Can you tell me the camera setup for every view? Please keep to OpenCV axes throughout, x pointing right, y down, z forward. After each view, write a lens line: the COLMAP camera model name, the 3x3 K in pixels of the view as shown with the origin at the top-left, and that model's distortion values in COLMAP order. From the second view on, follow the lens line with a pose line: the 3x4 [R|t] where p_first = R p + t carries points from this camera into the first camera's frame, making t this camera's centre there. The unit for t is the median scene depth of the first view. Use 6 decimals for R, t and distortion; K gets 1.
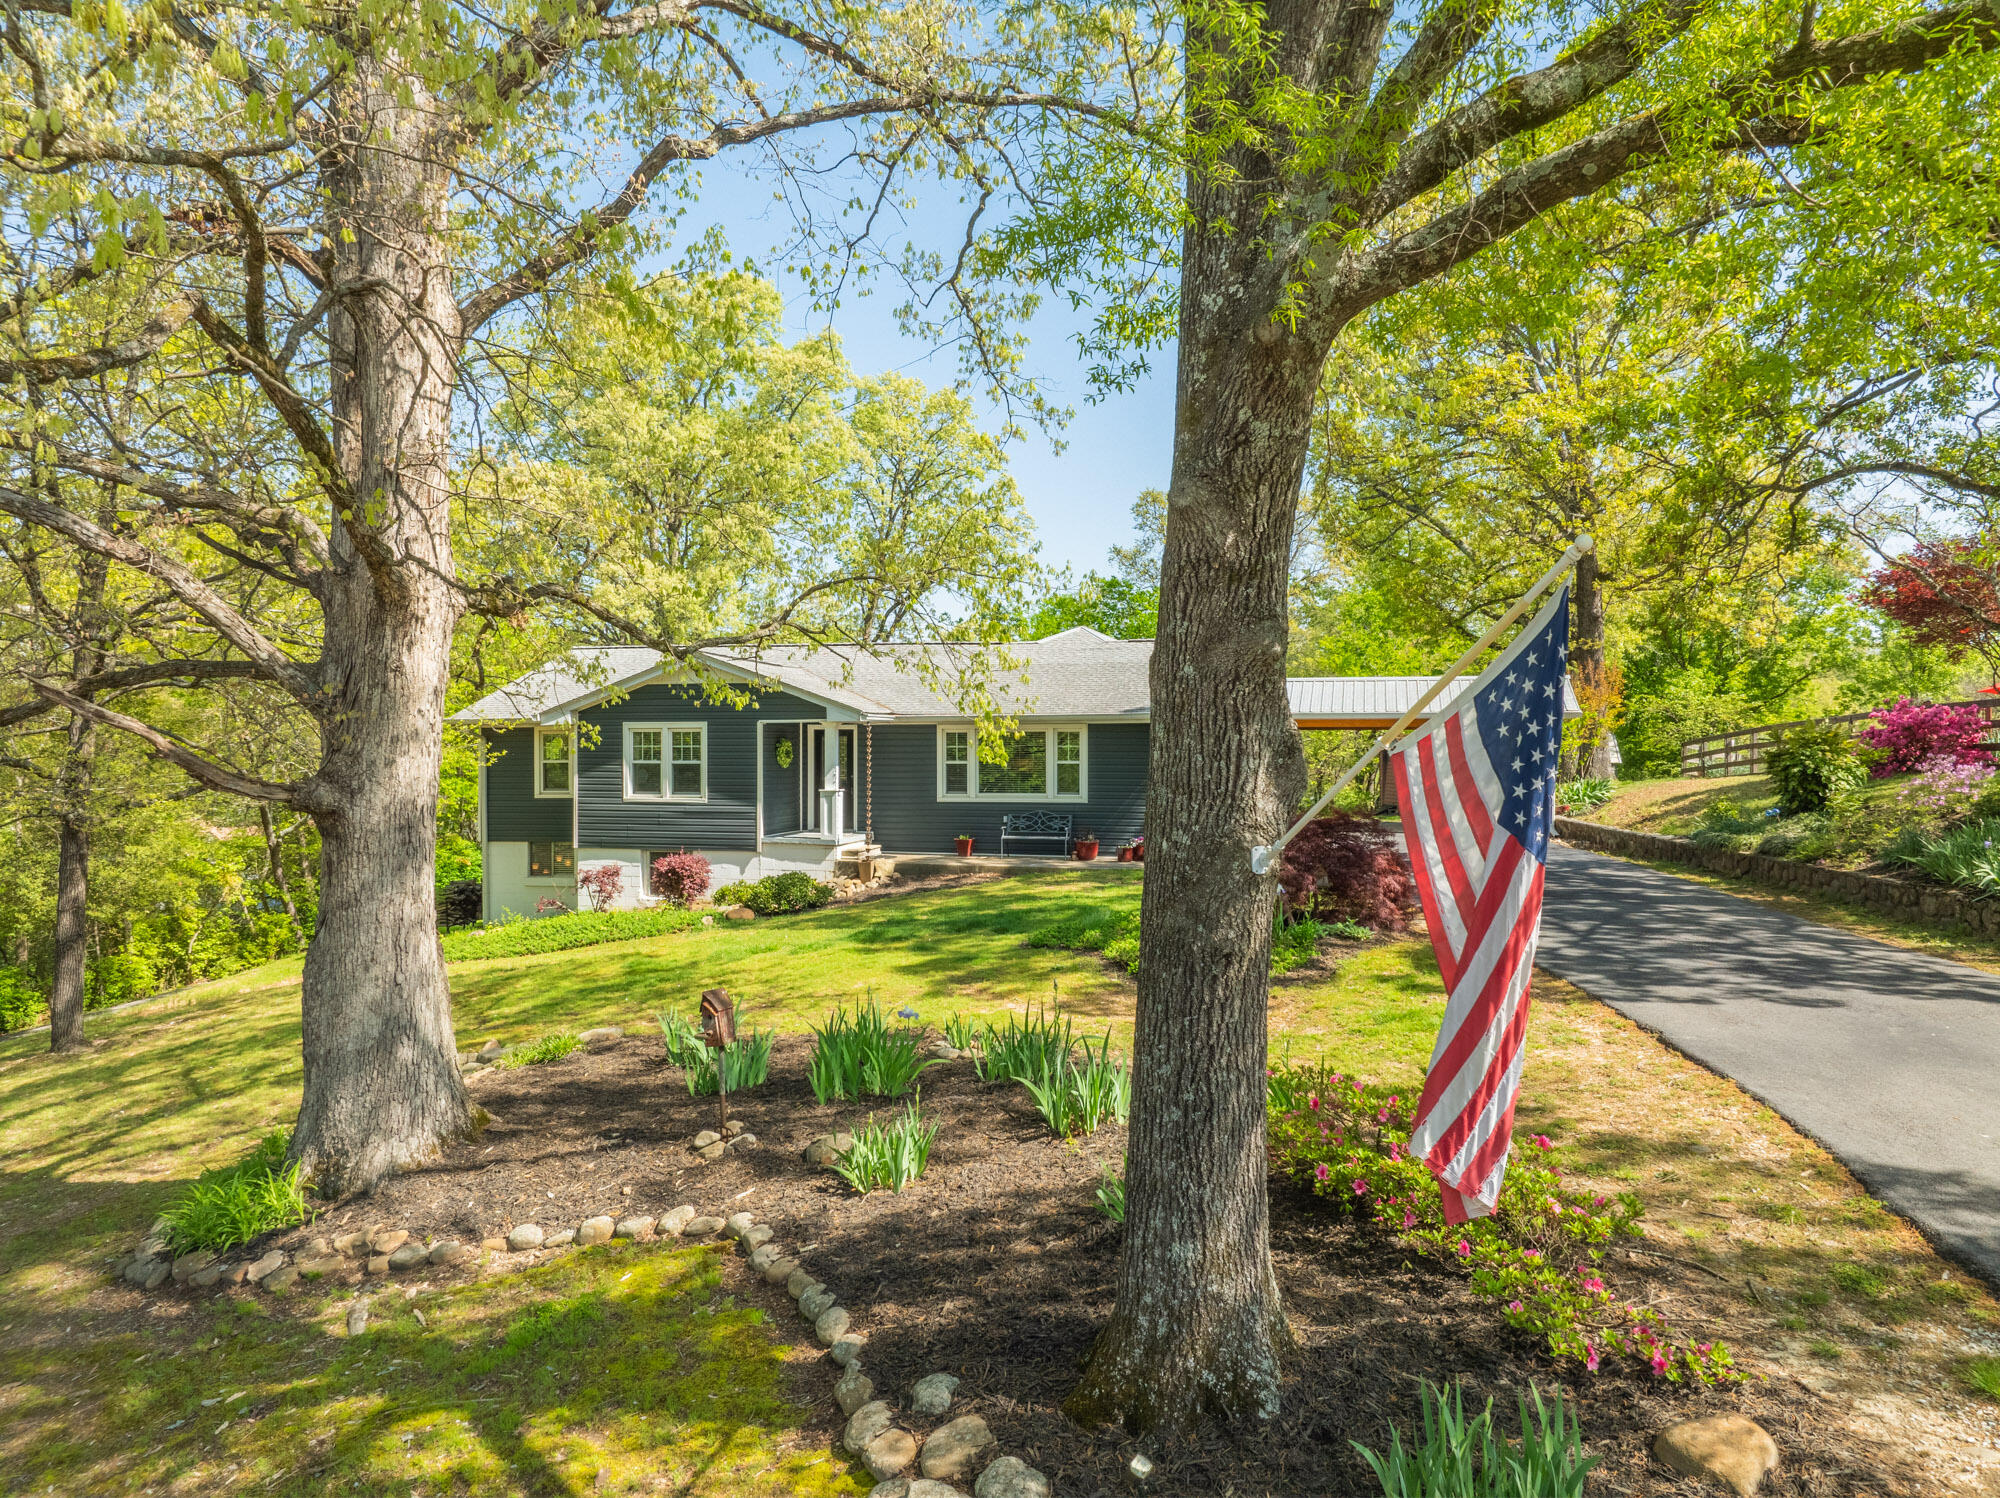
lens RADIAL K [[1401.7, 0, 997.2], [0, 1401.7, 757.4], [0, 0, 1]] dist [-0.056753, 0.003027]
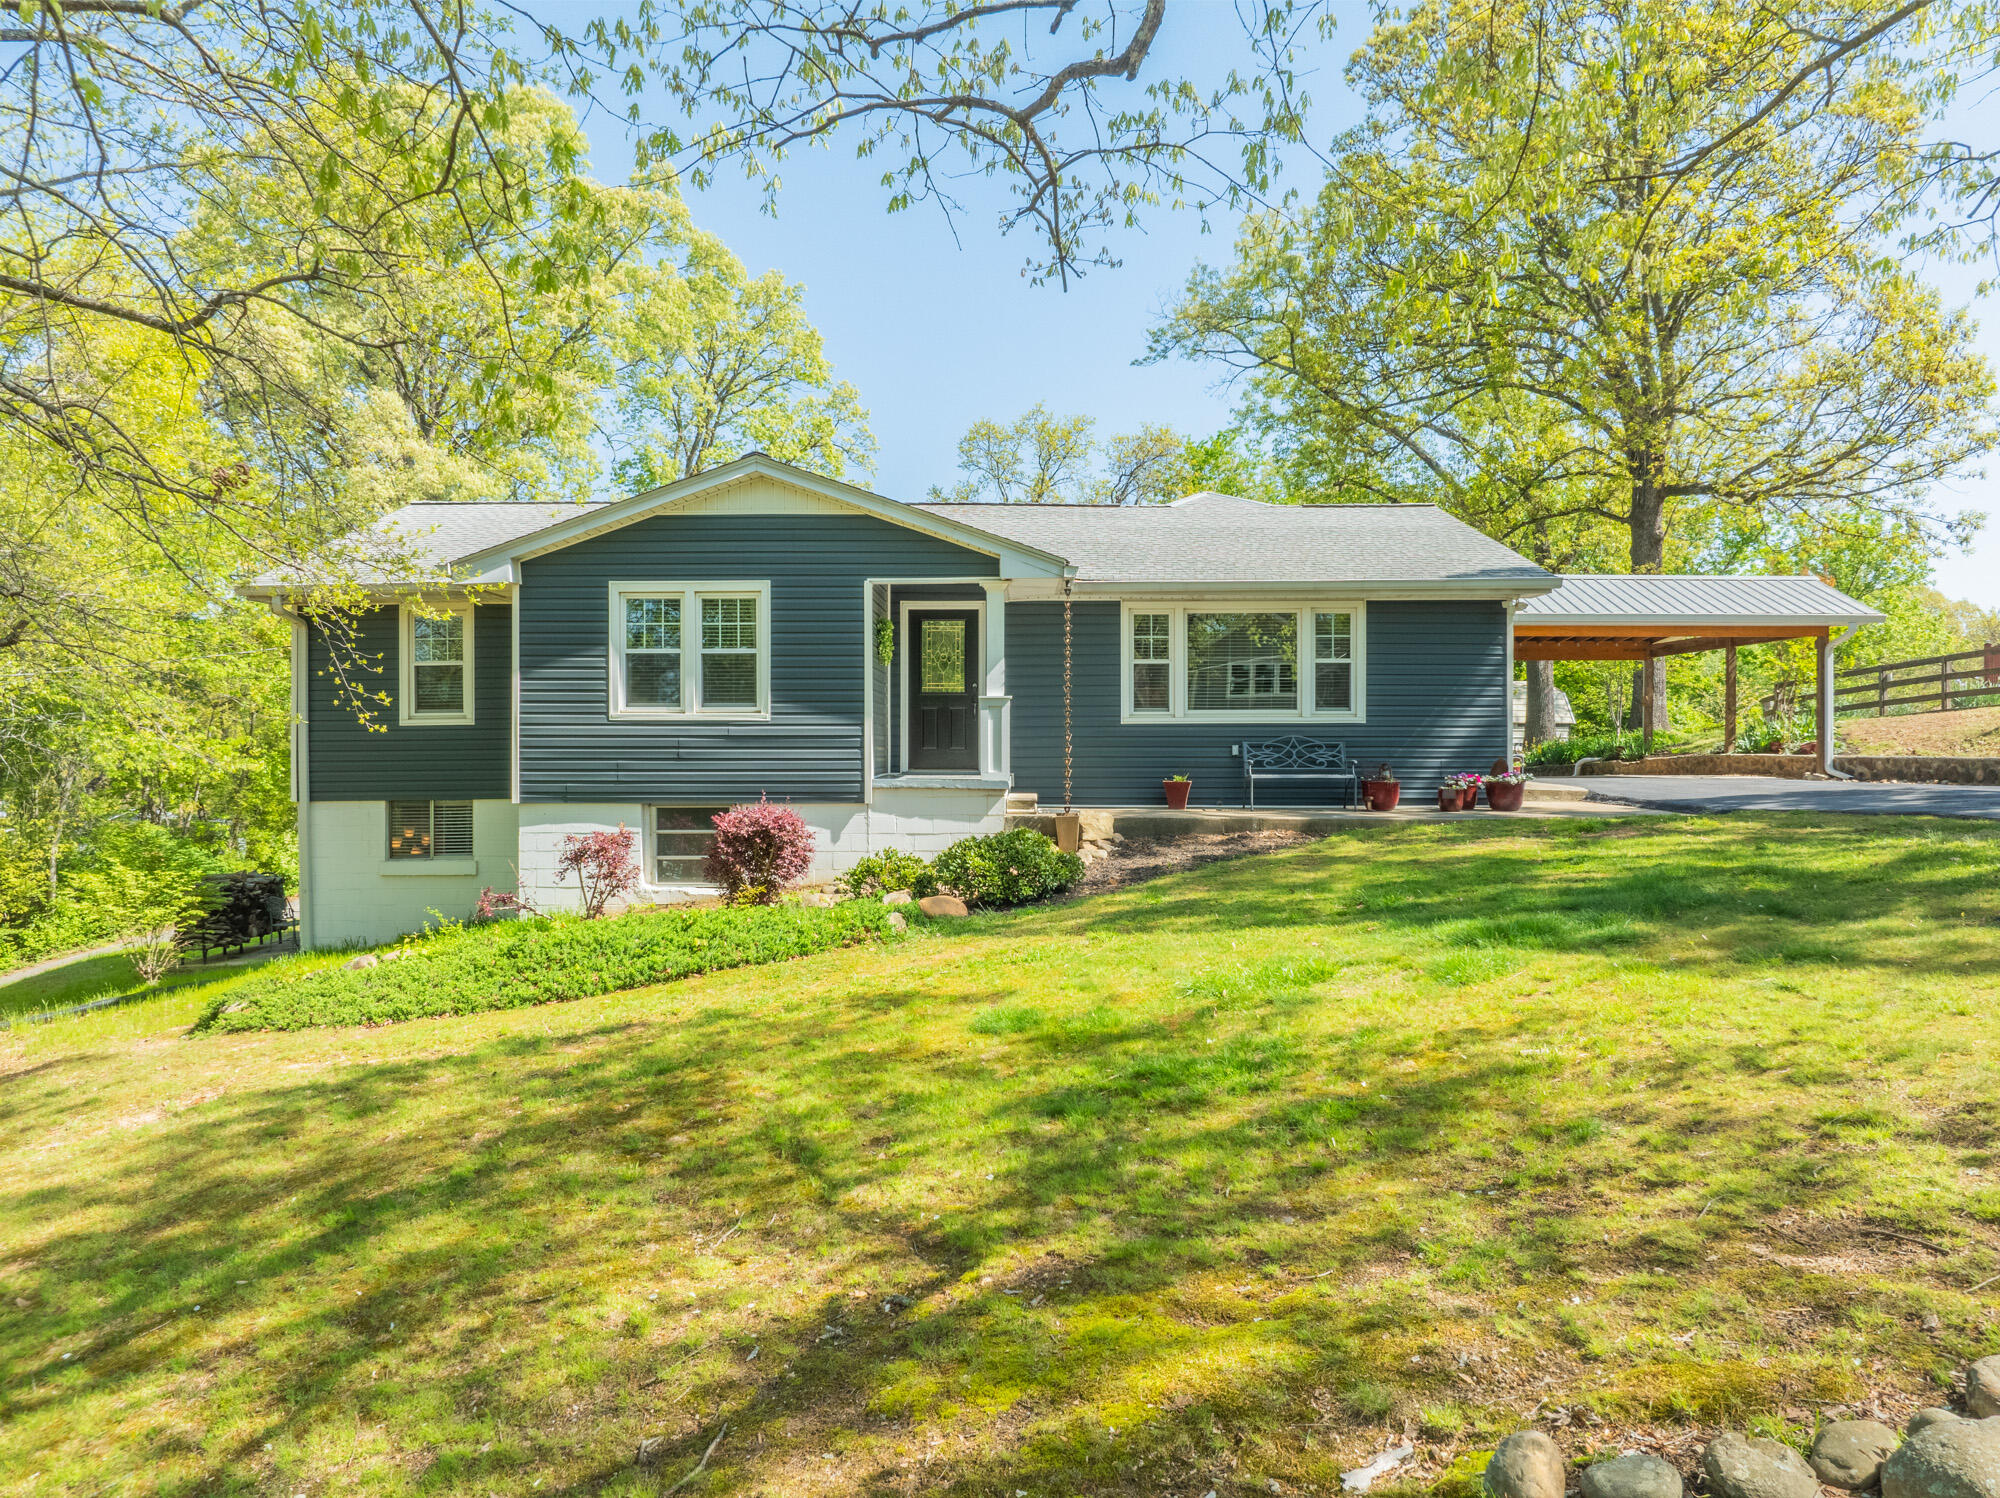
lens RADIAL K [[1401.7, 0, 997.2], [0, 1401.7, 757.4], [0, 0, 1]] dist [-0.056753, 0.003027]
pose [[0.970437, -0.002260, 0.241345, -0.253427], [0.001885, 0.999997, 0.001785, 0.046292], [-0.241348, -0.001277, 0.970438, 0.412012]]
